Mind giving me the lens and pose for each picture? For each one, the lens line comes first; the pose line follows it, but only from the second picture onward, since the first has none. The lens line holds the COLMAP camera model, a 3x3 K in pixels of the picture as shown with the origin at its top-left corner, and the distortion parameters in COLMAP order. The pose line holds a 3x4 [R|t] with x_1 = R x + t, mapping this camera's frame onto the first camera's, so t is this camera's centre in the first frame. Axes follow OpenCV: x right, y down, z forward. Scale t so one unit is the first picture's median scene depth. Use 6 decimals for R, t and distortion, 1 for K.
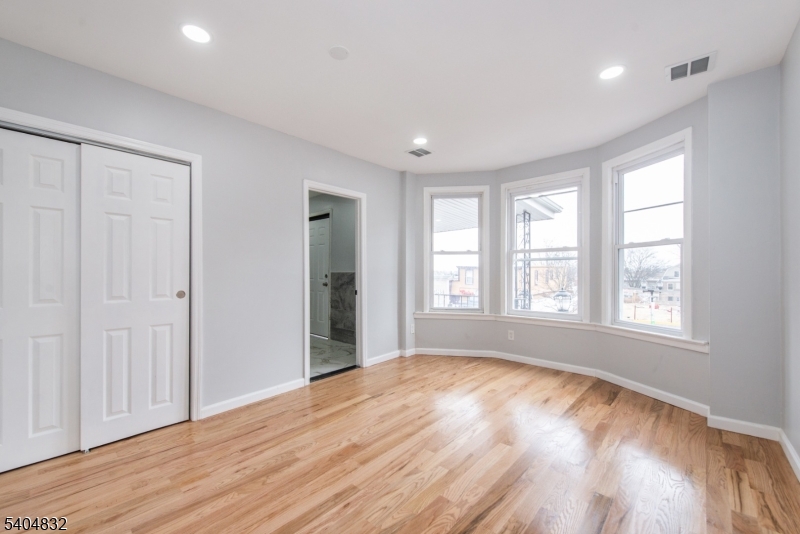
lens RADIAL K [[335.3, 0, 395.5], [0, 335.3, 272.0], [0, 0, 1]] dist [0.012093, -0.000623]
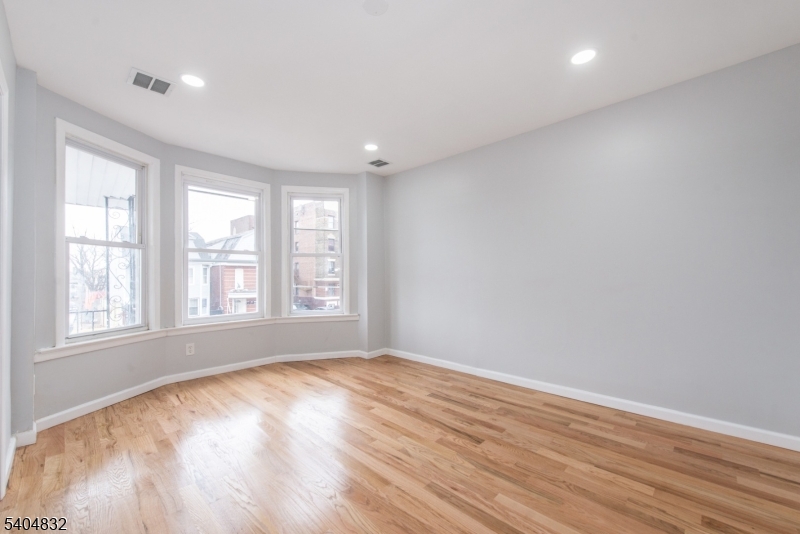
lens RADIAL K [[335.3, 0, 395.5], [0, 335.3, 272.0], [0, 0, 1]] dist [0.012093, -0.000623]
pose [[-0.001492, 0.012600, 0.999919, -0.598002], [0.001978, 0.999919, -0.012597, 0.007981], [-0.999997, 0.001959, -0.001516, 0.579884]]
